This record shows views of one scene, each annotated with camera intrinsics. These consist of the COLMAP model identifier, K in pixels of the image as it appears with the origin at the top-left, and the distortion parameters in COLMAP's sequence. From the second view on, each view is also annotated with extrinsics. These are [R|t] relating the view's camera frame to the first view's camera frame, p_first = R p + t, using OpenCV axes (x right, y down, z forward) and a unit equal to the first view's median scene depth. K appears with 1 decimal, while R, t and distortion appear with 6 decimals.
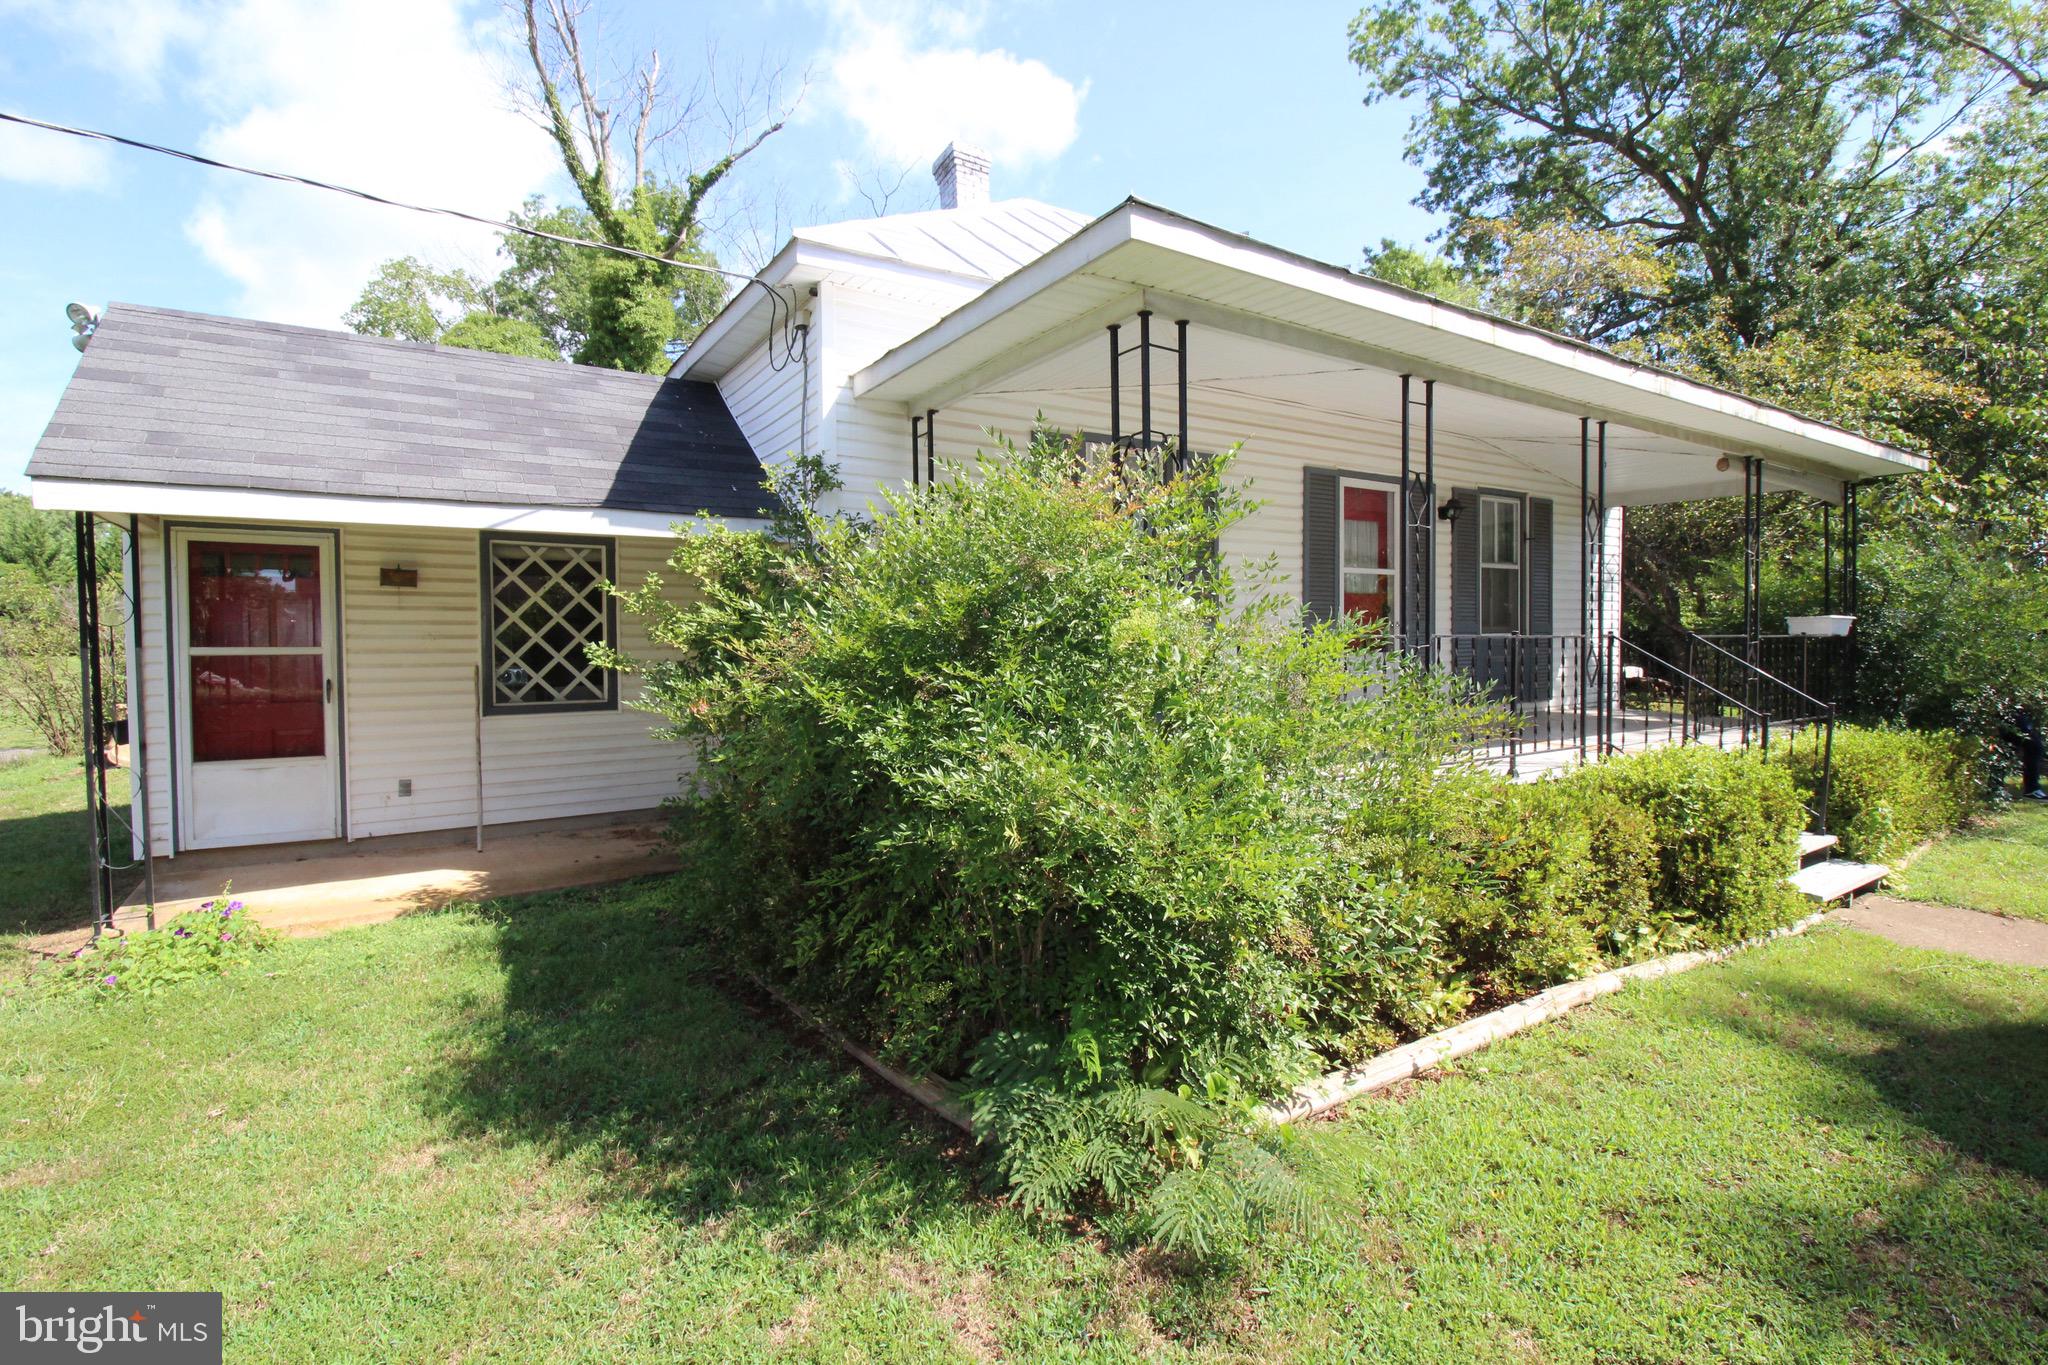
lens RADIAL K [[946.8, 0, 1047.4], [0, 946.8, 644.4], [0, 0, 1]] dist [0.000412, -0.011830]
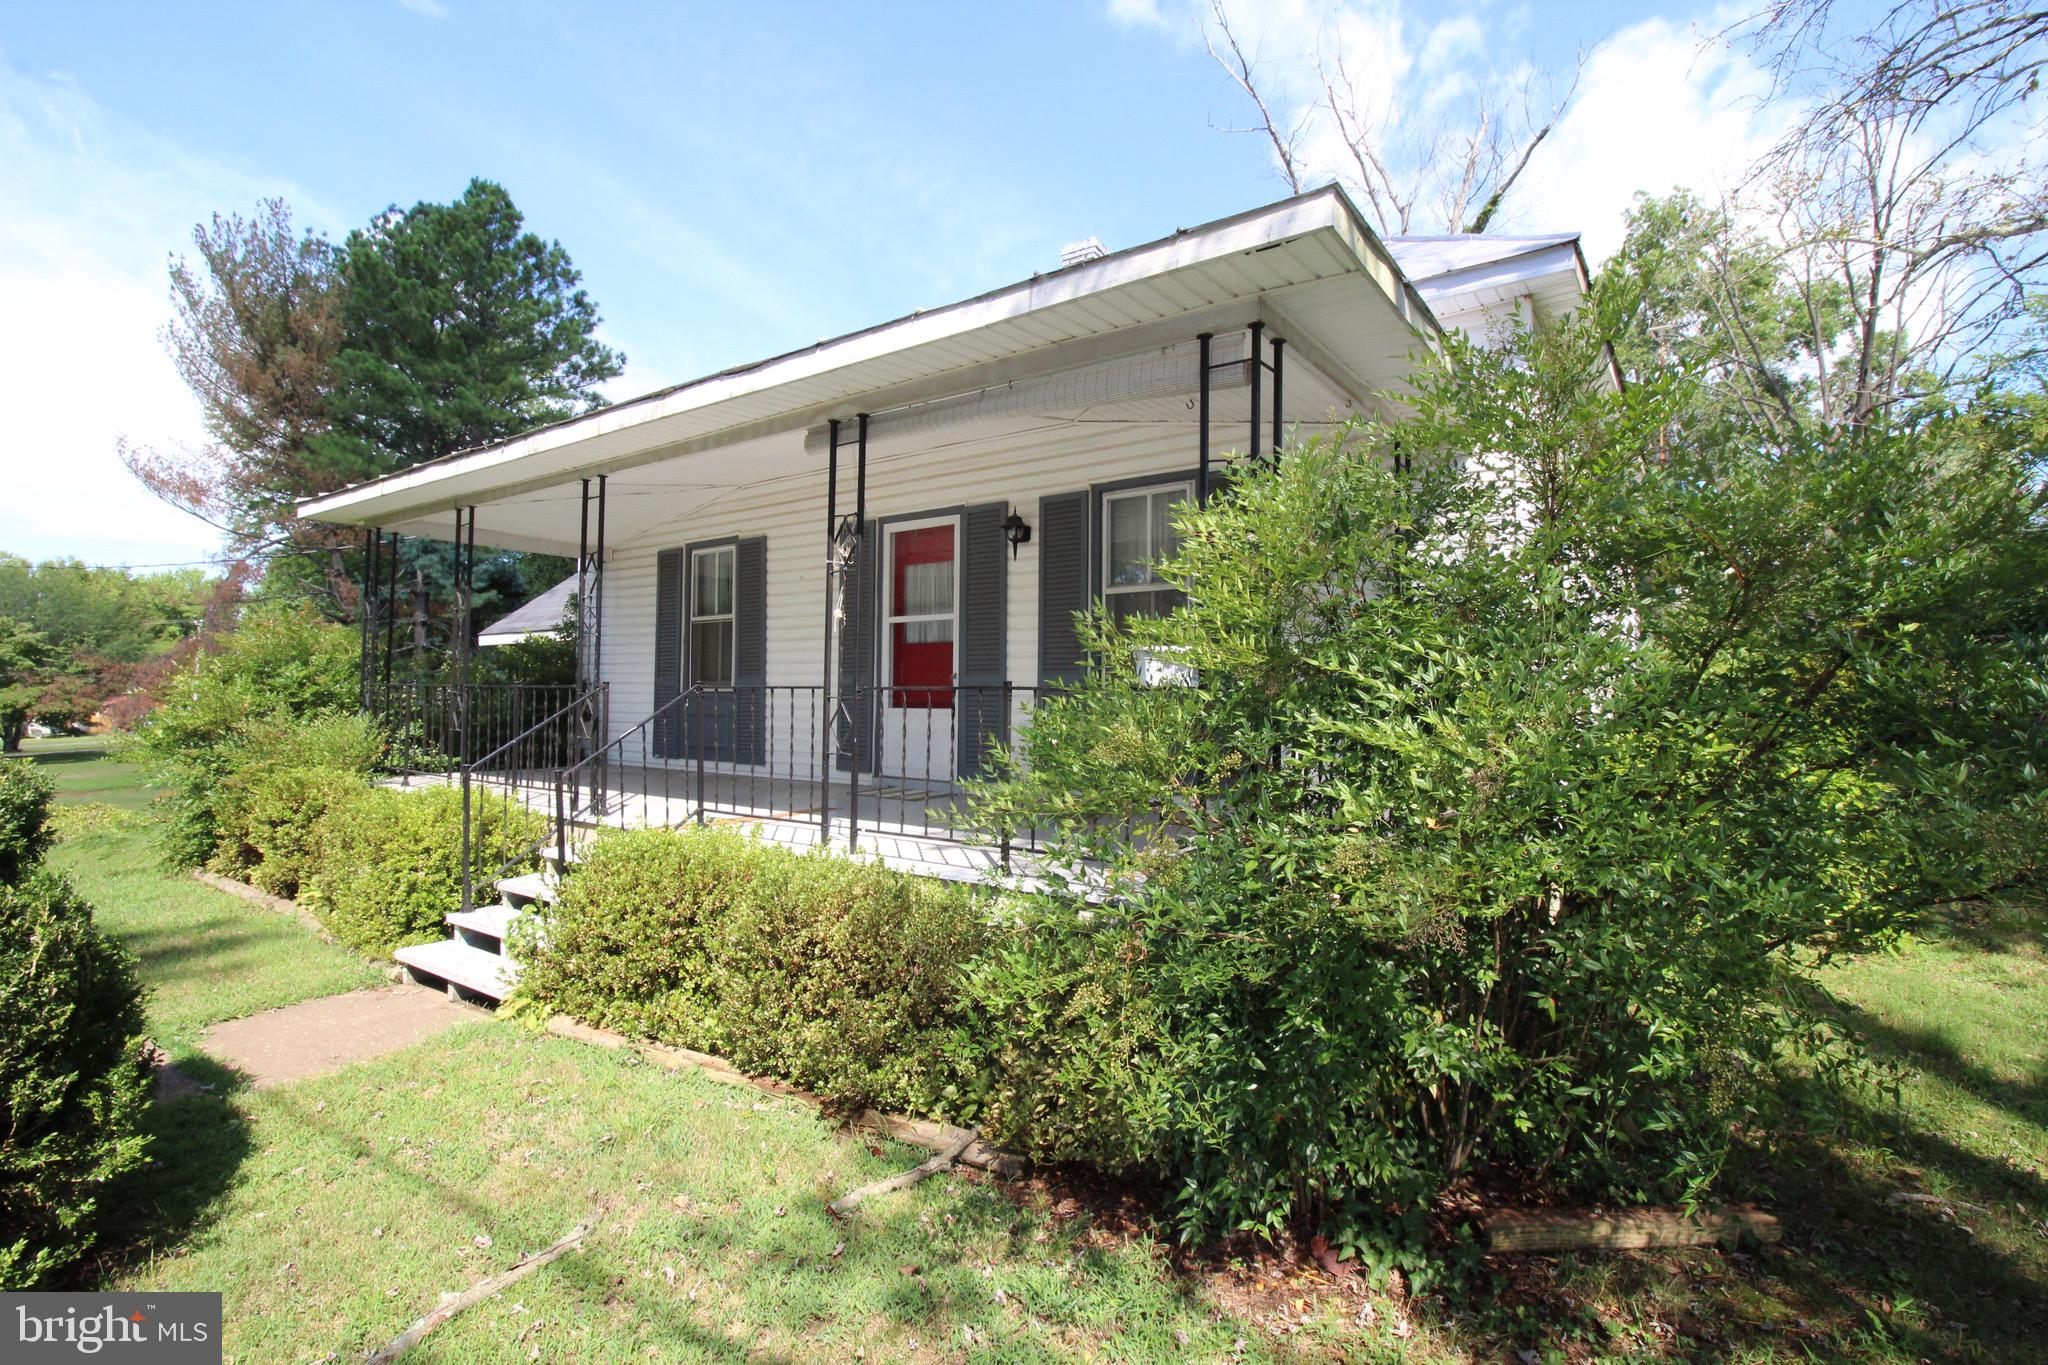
lens RADIAL K [[946.8, 0, 1047.4], [0, 946.8, 644.4], [0, 0, 1]] dist [0.000412, -0.011830]
pose [[0.388647, -0.045396, -0.920268, 1.381506], [-0.008355, 0.998571, -0.052787, -0.004574], [0.921349, 0.028205, 0.387712, 0.854201]]
